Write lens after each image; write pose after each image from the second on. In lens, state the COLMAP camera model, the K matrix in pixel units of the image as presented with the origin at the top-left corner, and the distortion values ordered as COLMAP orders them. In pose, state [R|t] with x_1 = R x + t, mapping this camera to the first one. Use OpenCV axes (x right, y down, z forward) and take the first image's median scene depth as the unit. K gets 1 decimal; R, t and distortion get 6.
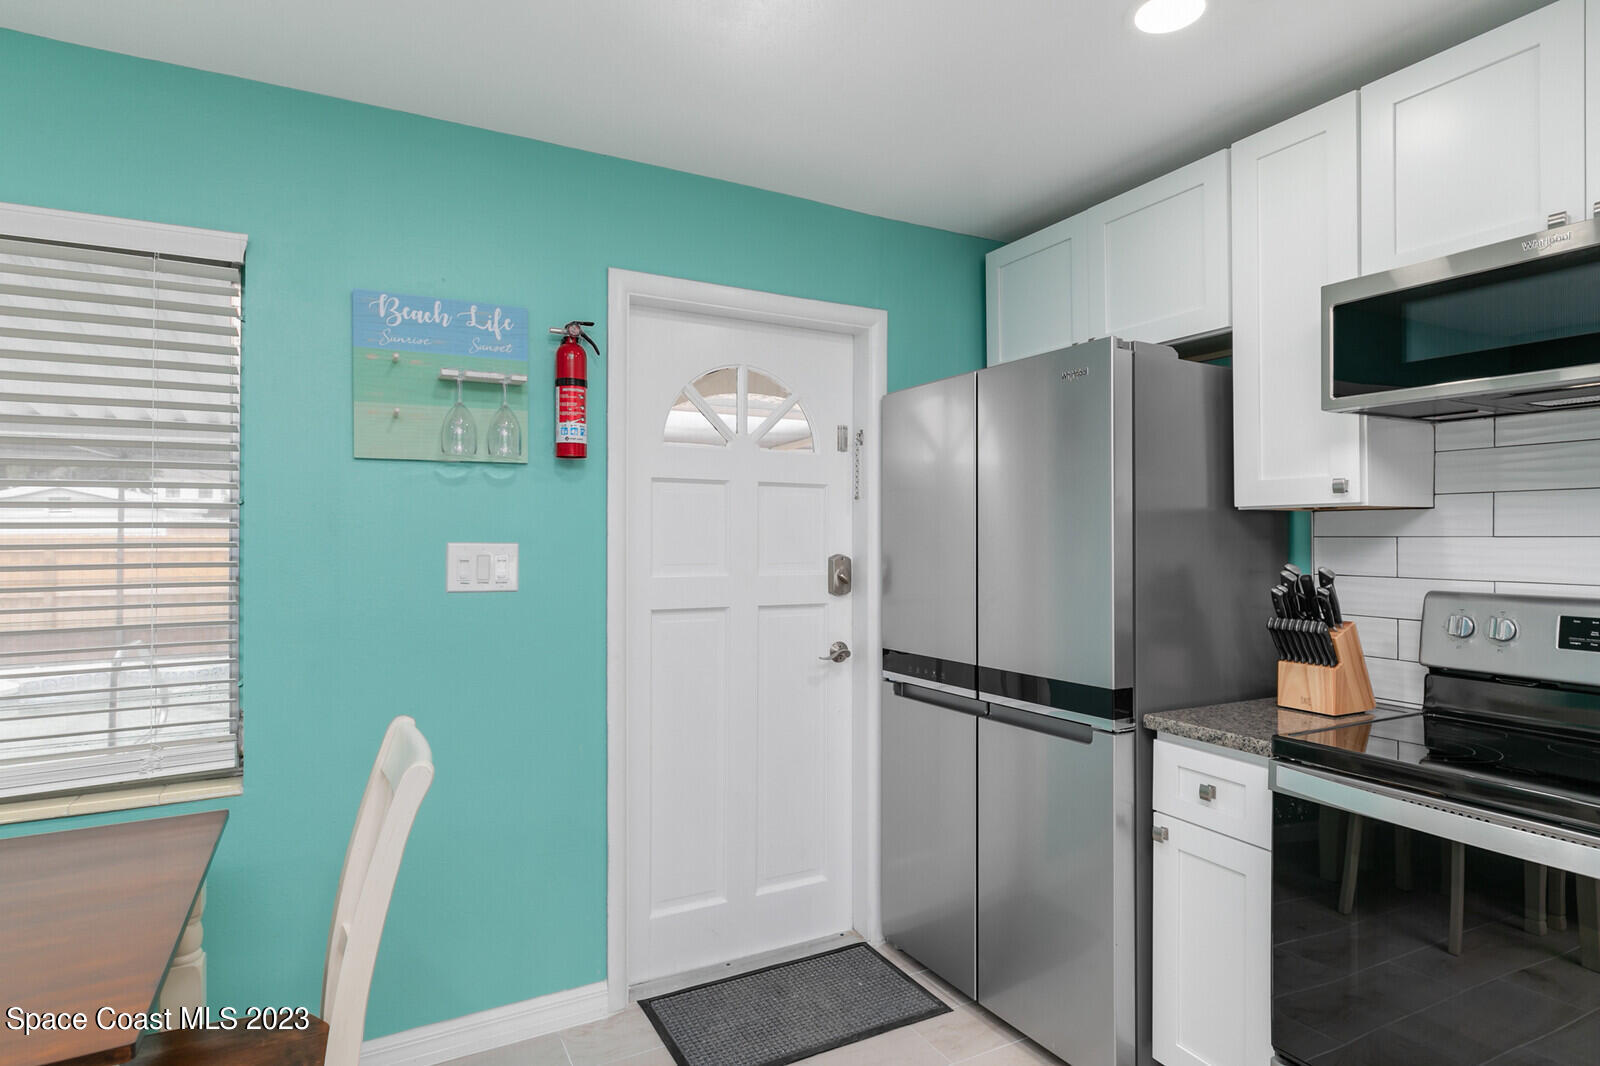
lens RADIAL K [[852.8, 0, 800.0], [0, 852.8, 533.0], [0, 0, 1]] dist [0.001481, -0.000579]
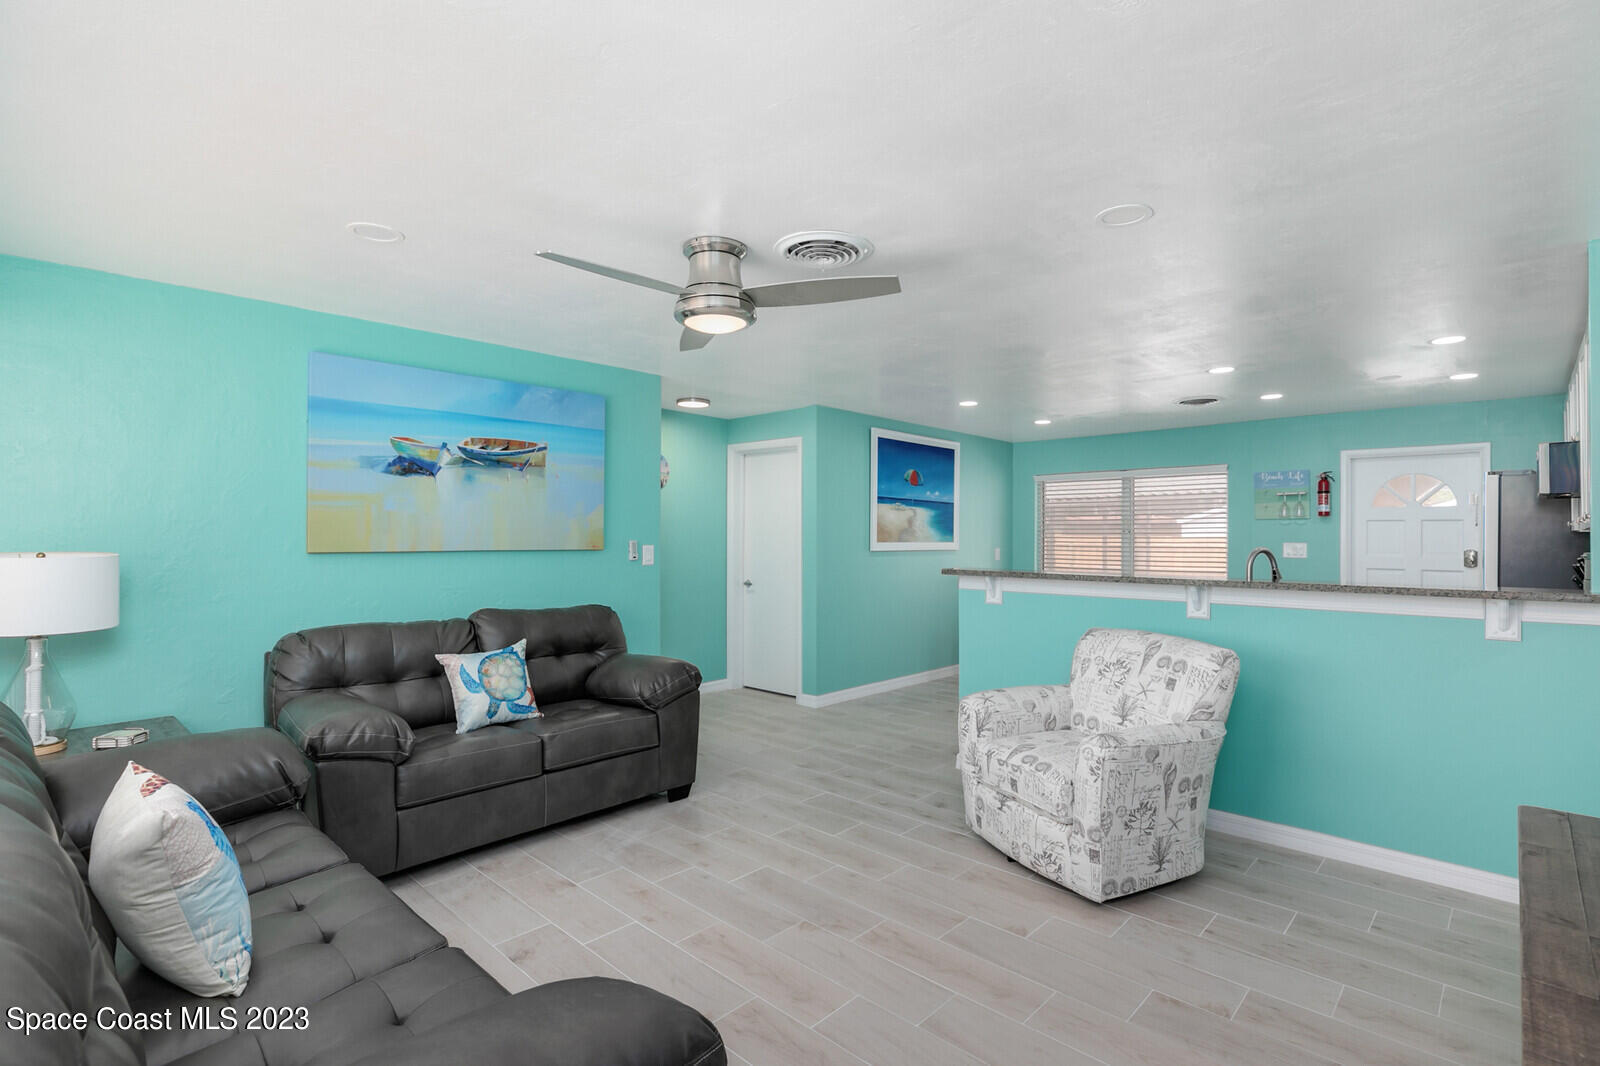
lens RADIAL K [[764.5, 0, 804.7], [0, 764.5, 532.3], [0, 0, 1]] dist [-0.000564, -0.000026]
pose [[0.317236, -0.003167, -0.948341, 1.798244], [0.002855, 0.999993, -0.002384, -0.027949], [0.948342, -0.001951, 0.317243, -1.703444]]
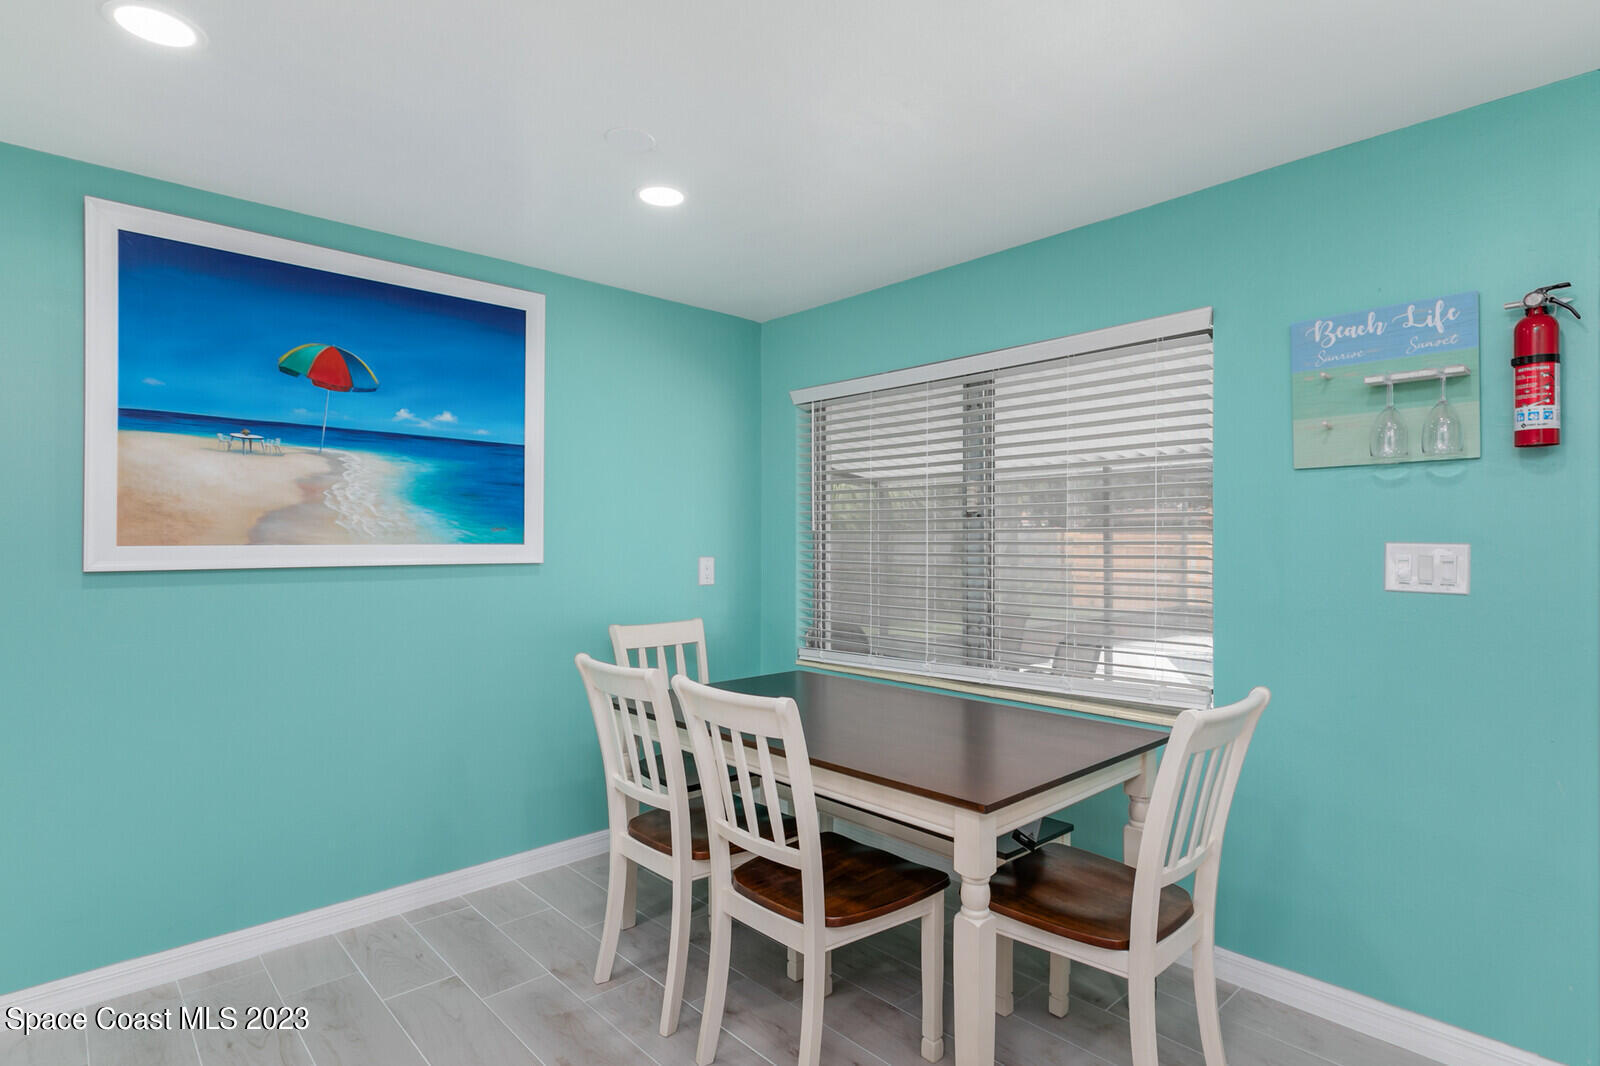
lens RADIAL K [[822.6, 0, 802.5], [0, 822.6, 537.8], [0, 0, 1]] dist [0.000579, -0.000045]
pose [[0.252999, 0.001181, -0.967466, 0.359590], [0.006650, 0.999974, 0.002960, -0.002308], [0.967444, -0.007183, 0.252984, 0.063398]]
